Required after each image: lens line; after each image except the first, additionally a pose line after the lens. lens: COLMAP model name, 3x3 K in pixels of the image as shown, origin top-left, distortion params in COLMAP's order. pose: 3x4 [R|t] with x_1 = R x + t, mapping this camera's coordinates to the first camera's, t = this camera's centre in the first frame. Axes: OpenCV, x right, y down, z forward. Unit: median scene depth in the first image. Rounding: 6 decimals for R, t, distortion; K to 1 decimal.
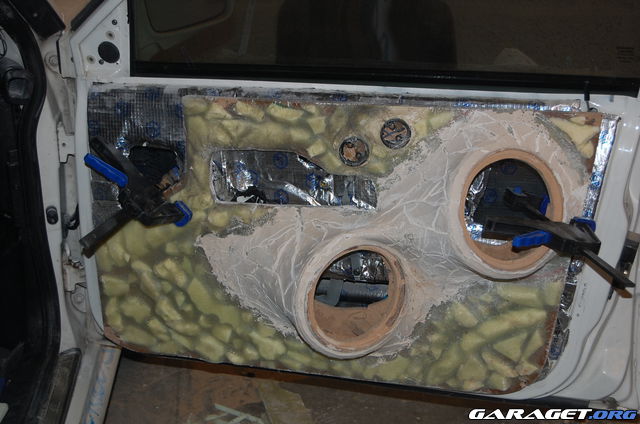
lens RADIAL K [[1198.7, 0, 315.0], [0, 1198.7, 212.9], [0, 0, 1]] dist [-0.101370, 0.000000]
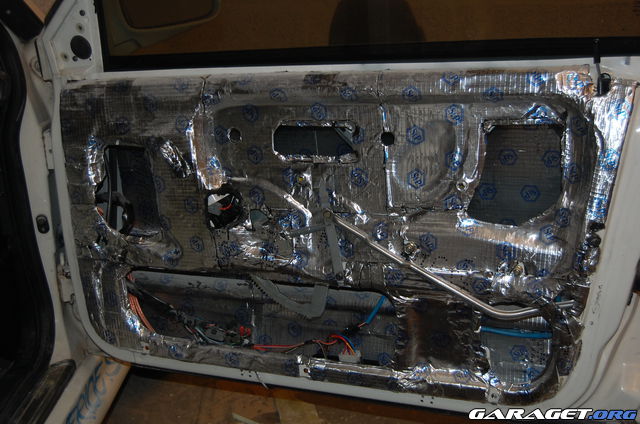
lens RADIAL K [[830.7, 0, 322.6], [0, 830.7, 207.9], [0, 0, 1]] dist [-0.079125, 0.000000]
pose [[0.997020, -0.011026, -0.076355, 0.068901], [0.005867, 0.997704, -0.067473, 0.039070], [0.076923, 0.066824, 0.994795, 0.366084]]
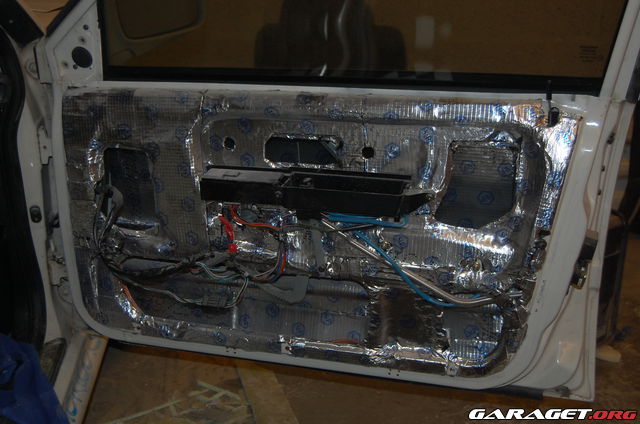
lens RADIAL K [[882.3, 0, 323.7], [0, 882.3, 214.9], [0, 0, 1]] dist [-0.091072, 0.000000]
pose [[0.999544, -0.003609, 0.029981, 0.013570], [0.003315, 0.999946, 0.009848, -0.004611], [-0.030015, -0.009745, 0.999502, 0.233162]]
